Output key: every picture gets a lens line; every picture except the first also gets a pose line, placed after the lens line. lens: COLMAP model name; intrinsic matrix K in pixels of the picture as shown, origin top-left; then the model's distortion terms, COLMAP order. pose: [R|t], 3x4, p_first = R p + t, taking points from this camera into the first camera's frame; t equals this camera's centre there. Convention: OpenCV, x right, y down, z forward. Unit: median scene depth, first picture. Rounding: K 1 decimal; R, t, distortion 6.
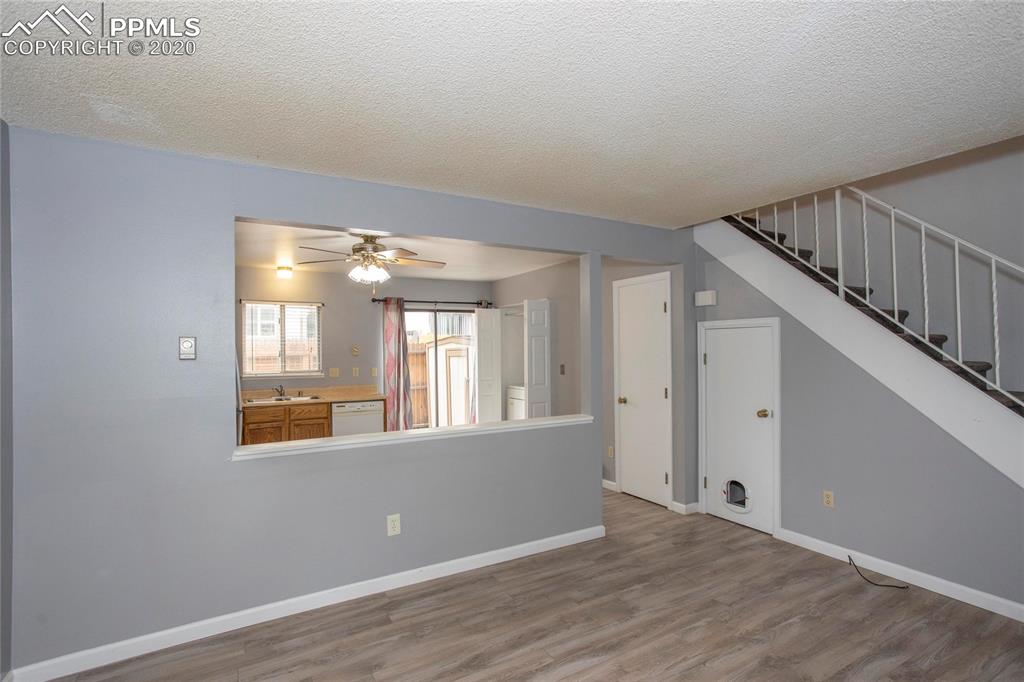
lens RADIAL K [[500.5, 0, 512.0], [0, 500.5, 346.9], [0, 0, 1]] dist [-0.054967, 0.036679]
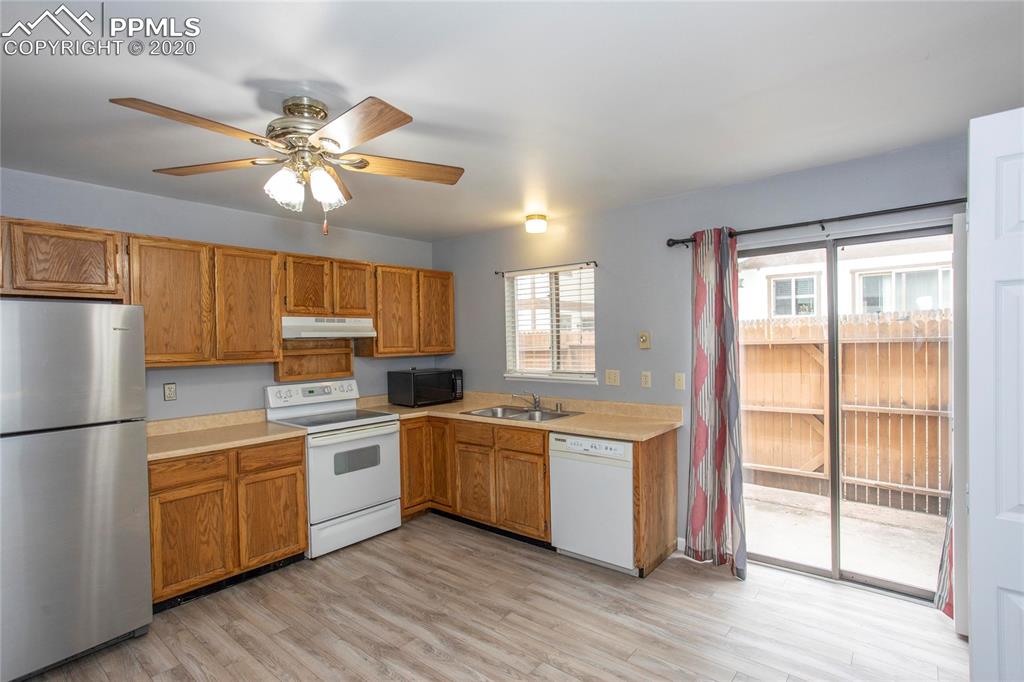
lens RADIAL K [[500.5, 0, 512.0], [0, 500.5, 346.9], [0, 0, 1]] dist [-0.054967, 0.036679]
pose [[0.345124, 0.019749, -0.938349, 0.232048], [0.018948, 0.999428, 0.028004, -0.005395], [0.938366, -0.027445, 0.344553, 1.022361]]
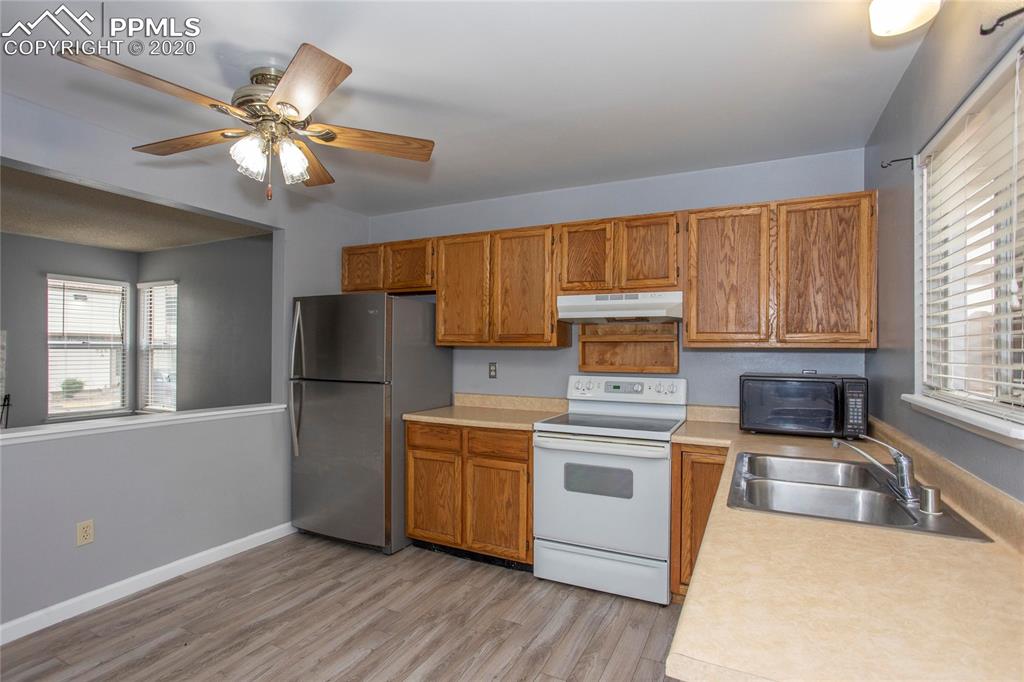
lens RADIAL K [[500.5, 0, 512.0], [0, 500.5, 346.9], [0, 0, 1]] dist [-0.054967, 0.036679]
pose [[-0.831798, 0.002061, -0.555075, -0.211625], [0.004552, 0.999985, -0.003108, 0.037552], [0.555060, -0.005112, -0.831794, 1.531708]]
